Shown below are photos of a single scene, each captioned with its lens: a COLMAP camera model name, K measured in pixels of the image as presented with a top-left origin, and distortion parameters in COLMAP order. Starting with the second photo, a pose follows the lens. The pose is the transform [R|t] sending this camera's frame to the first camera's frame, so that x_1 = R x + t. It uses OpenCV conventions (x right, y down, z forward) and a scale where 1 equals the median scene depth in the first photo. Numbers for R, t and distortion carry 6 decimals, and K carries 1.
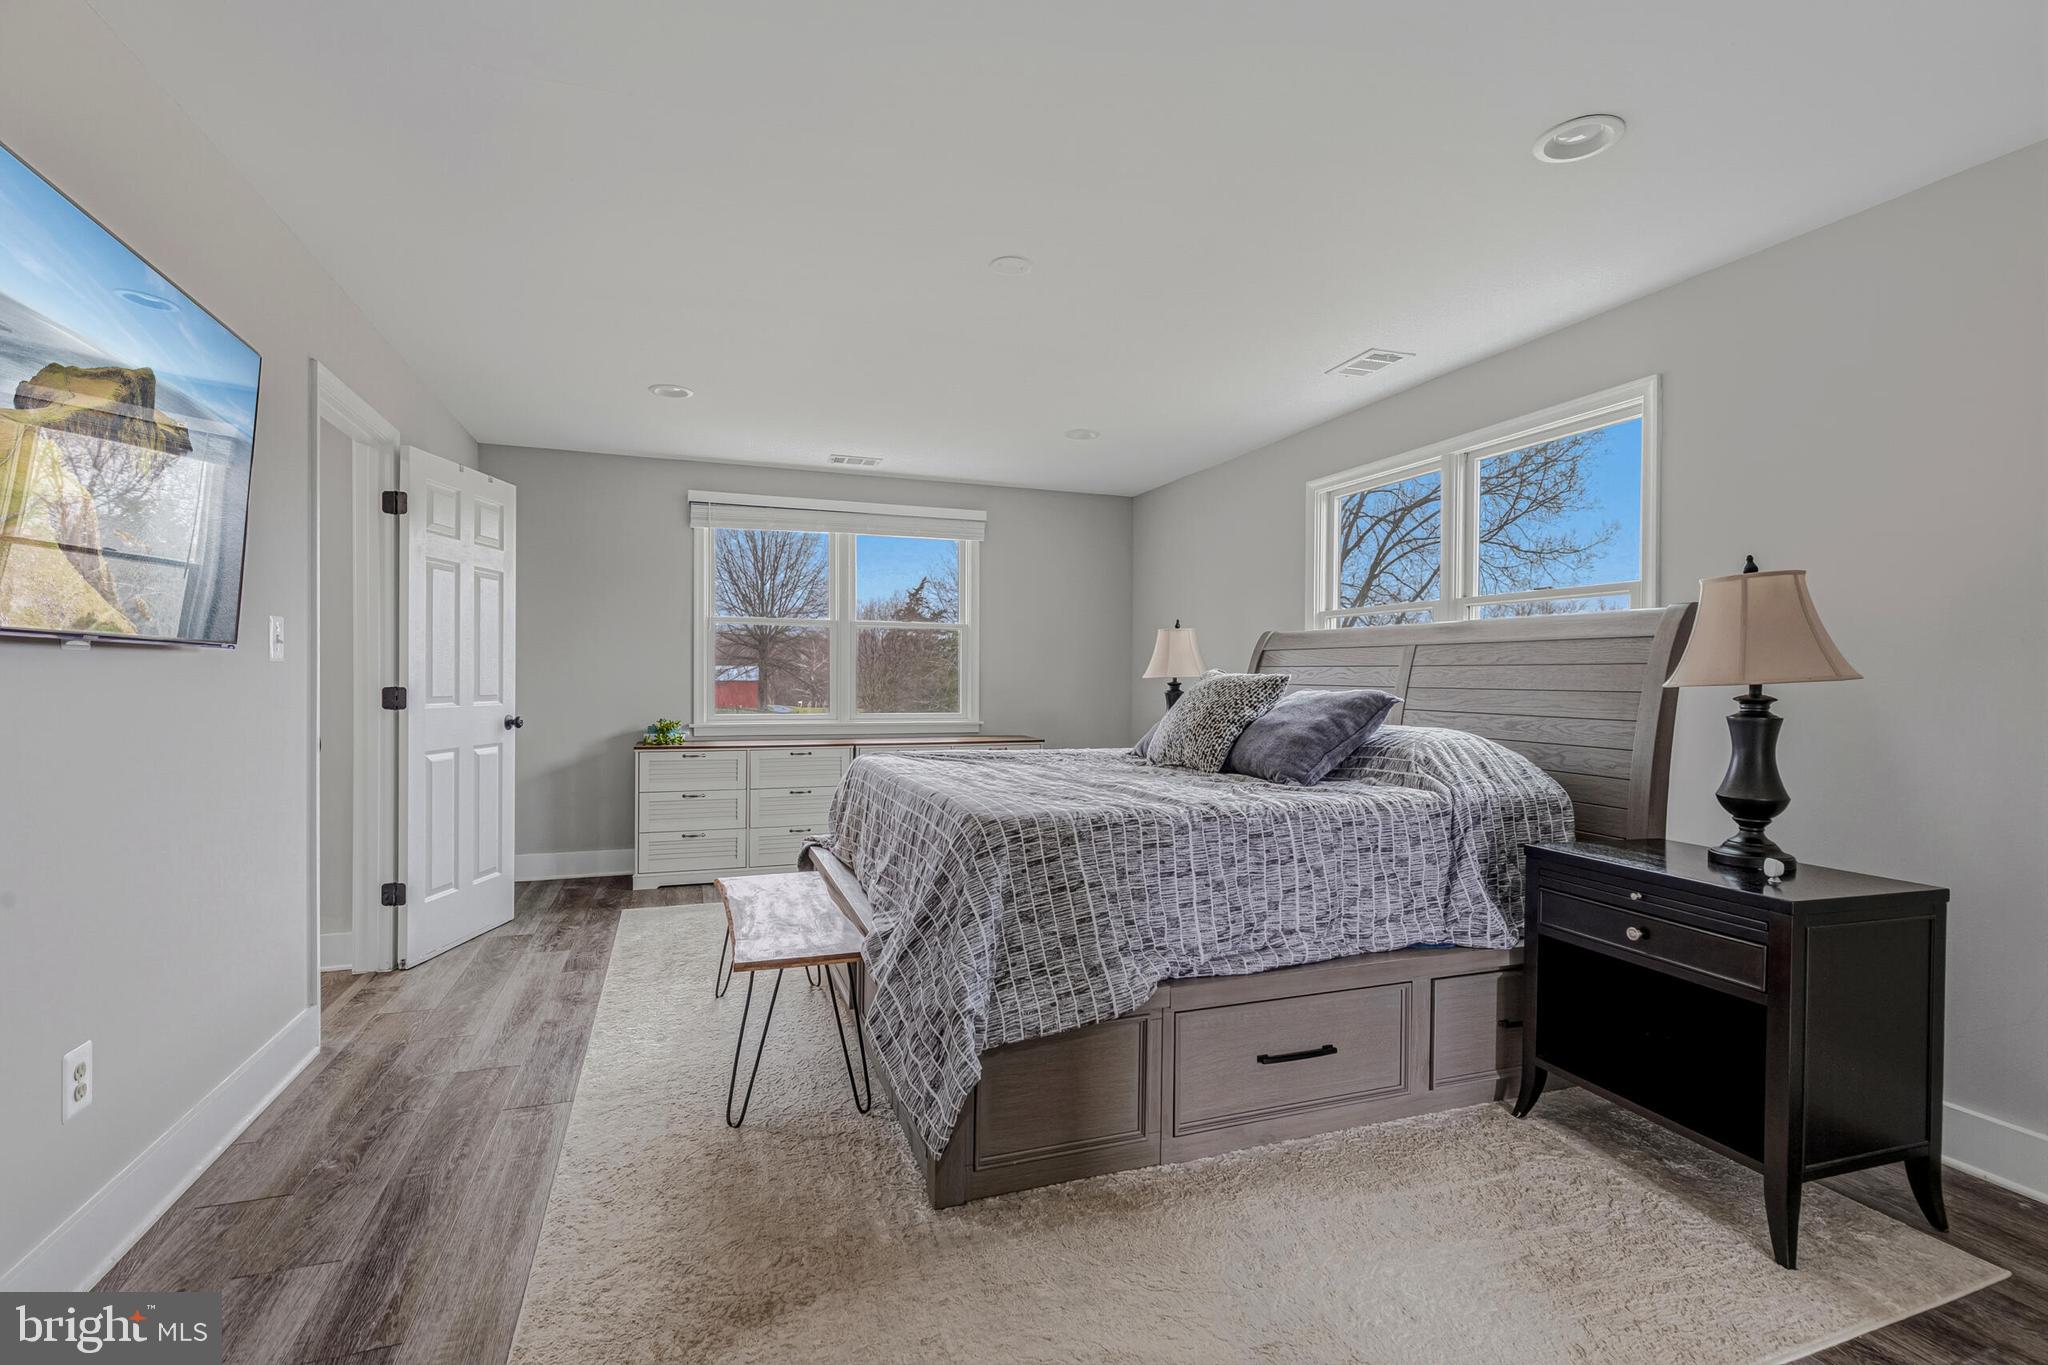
lens RADIAL K [[914.0, 0, 1019.5], [0, 914.0, 700.1], [0, 0, 1]] dist [0.005361, -0.001895]
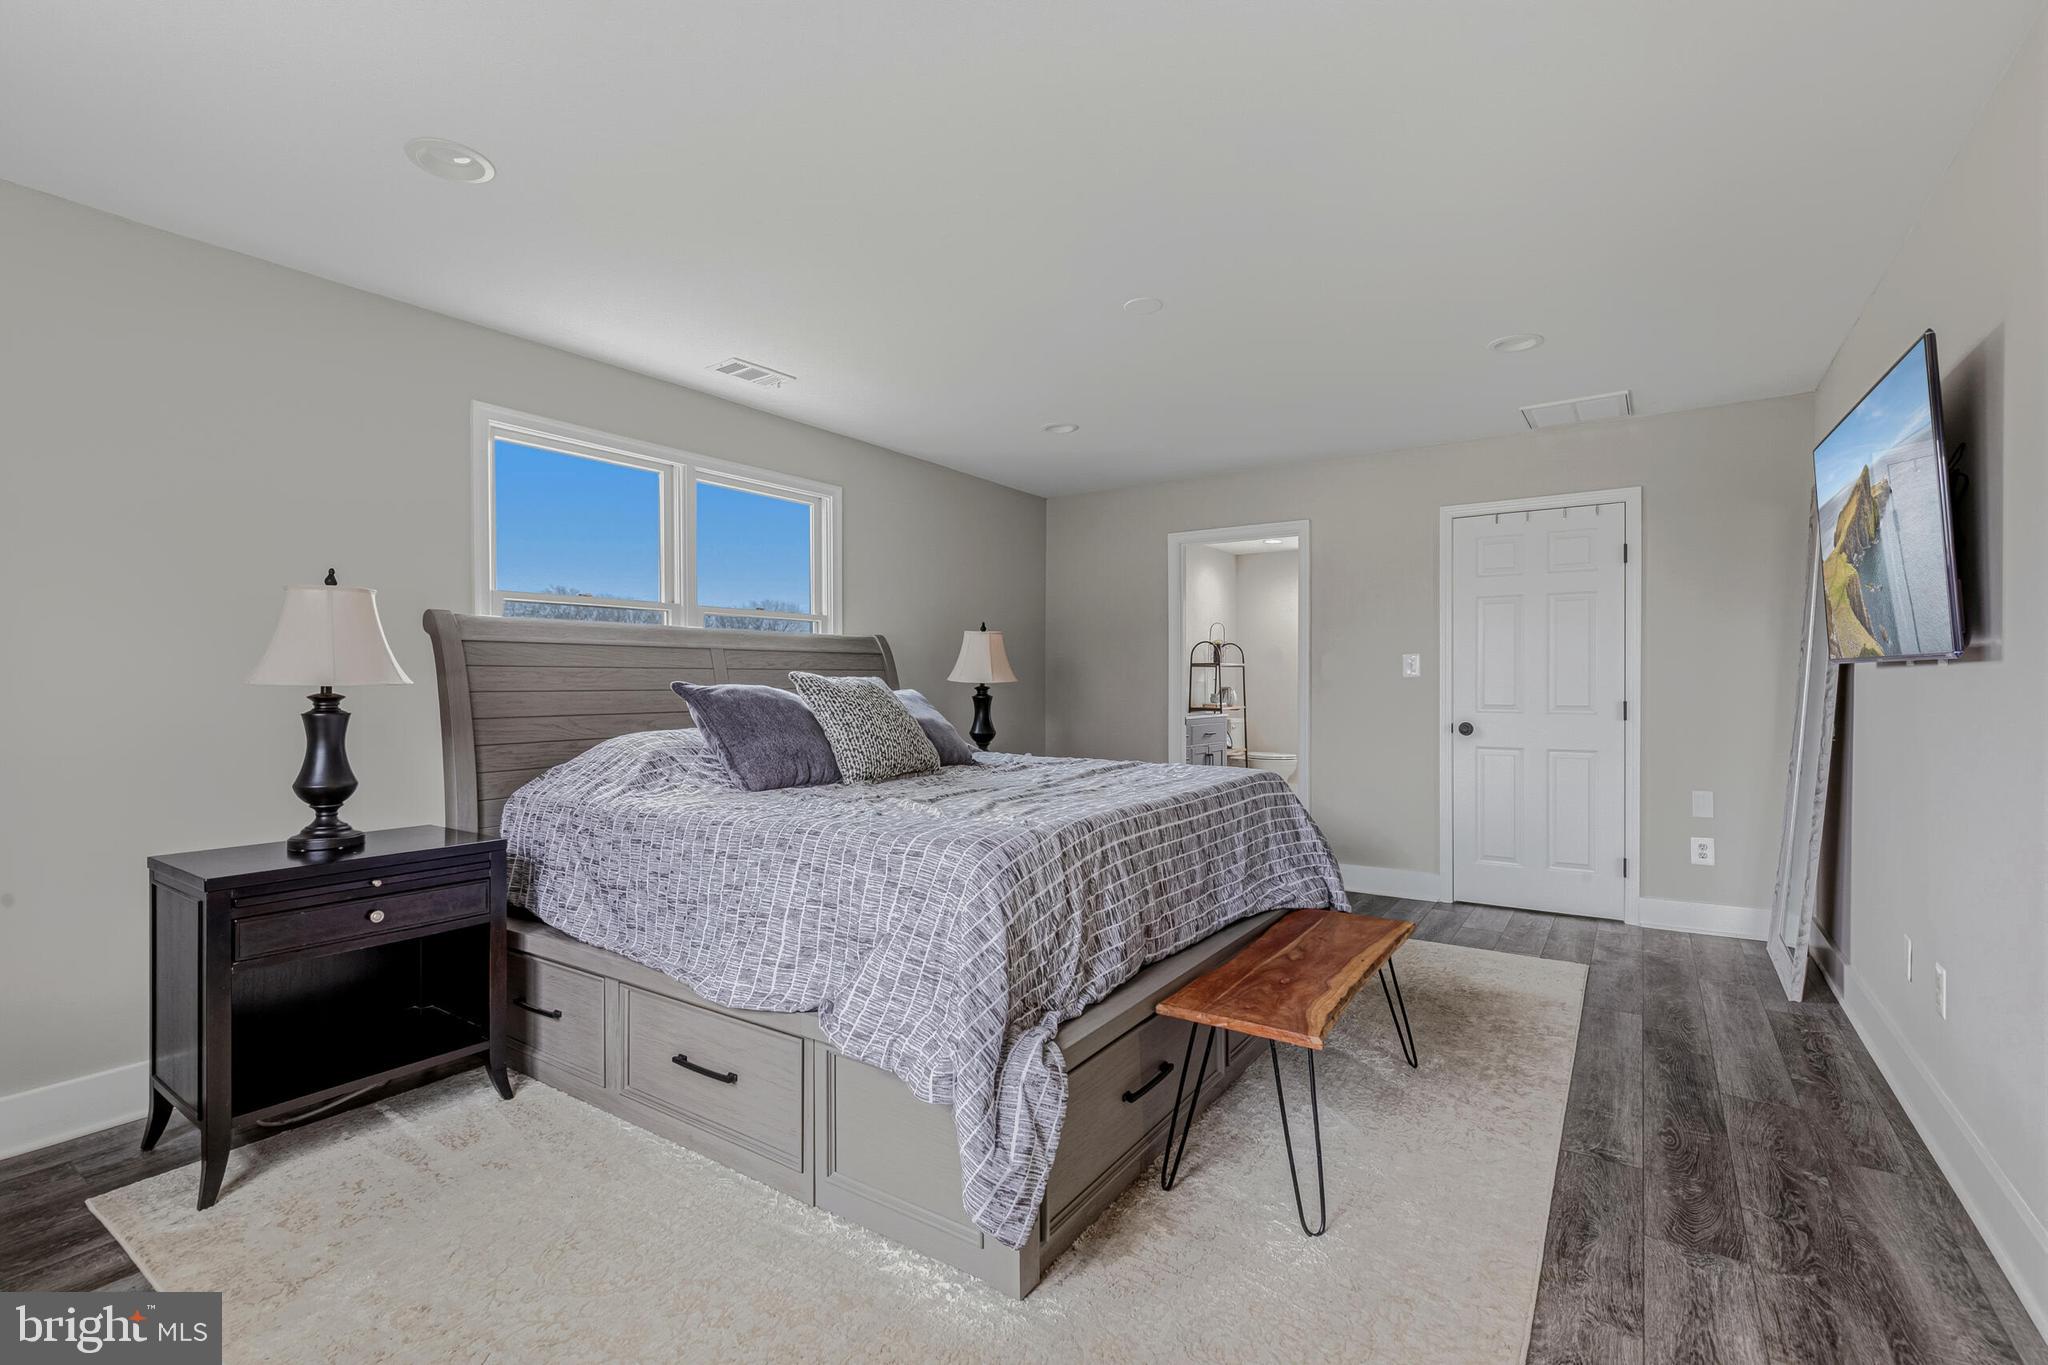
lens RADIAL K [[914.0, 0, 1026.4], [0, 914.0, 667.7], [0, 0, 1]] dist [0.005361, -0.001895]
pose [[-0.591350, 0.002345, 0.806411, -0.666517], [0.014505, 0.999865, 0.007729, -0.041999], [-0.806284, 0.016267, -0.591305, 1.437306]]
